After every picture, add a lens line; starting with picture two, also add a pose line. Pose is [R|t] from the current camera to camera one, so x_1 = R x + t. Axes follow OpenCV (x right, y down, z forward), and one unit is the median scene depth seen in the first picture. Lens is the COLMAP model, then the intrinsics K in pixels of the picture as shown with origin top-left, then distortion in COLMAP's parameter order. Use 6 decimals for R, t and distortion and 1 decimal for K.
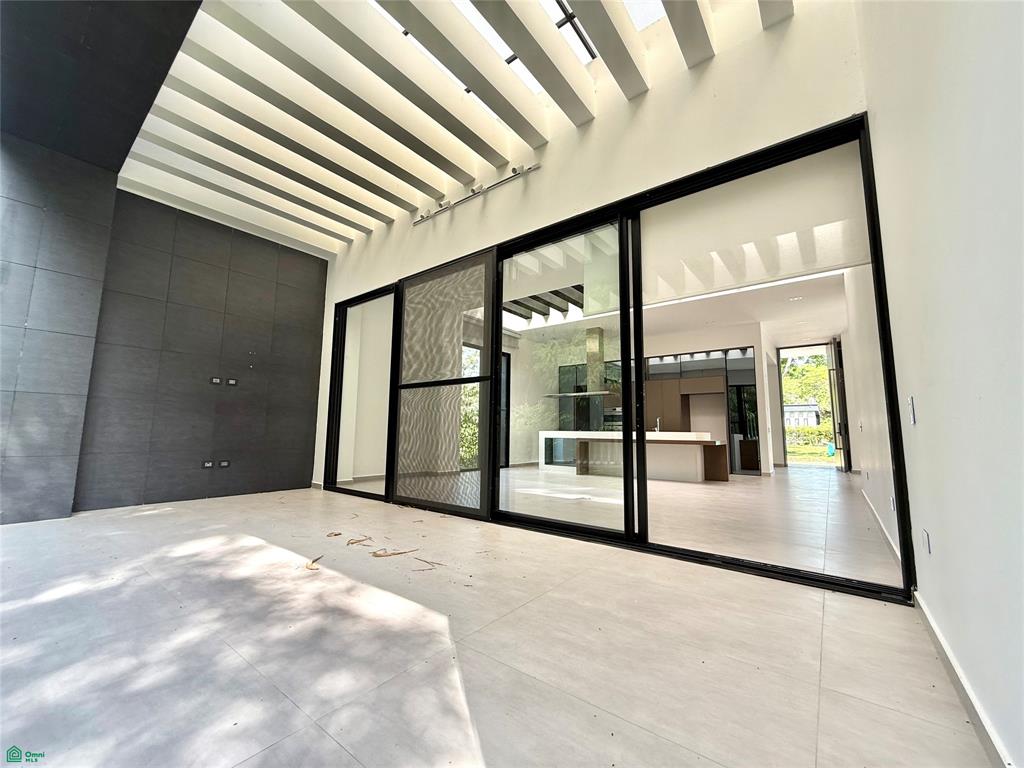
lens RADIAL K [[409.1, 0, 509.6], [0, 409.1, 385.0], [0, 0, 1]] dist [-0.002624, 0.000525]
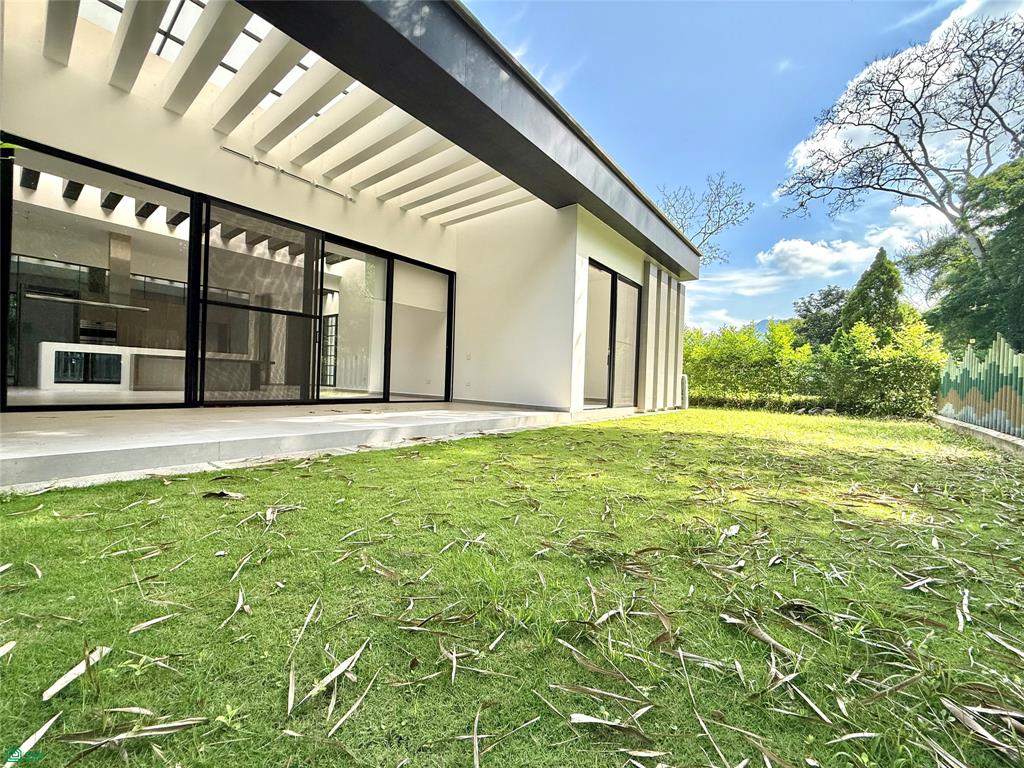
lens RADIAL K [[409.1, 0, 509.5], [0, 409.1, 382.3], [0, 0, 1]] dist [-0.002624, 0.000525]
pose [[0.004325, -0.022737, 0.999732, -0.844213], [-0.147185, 0.988839, 0.023126, 0.045393], [-0.989100, -0.147245, 0.000930, 0.114649]]
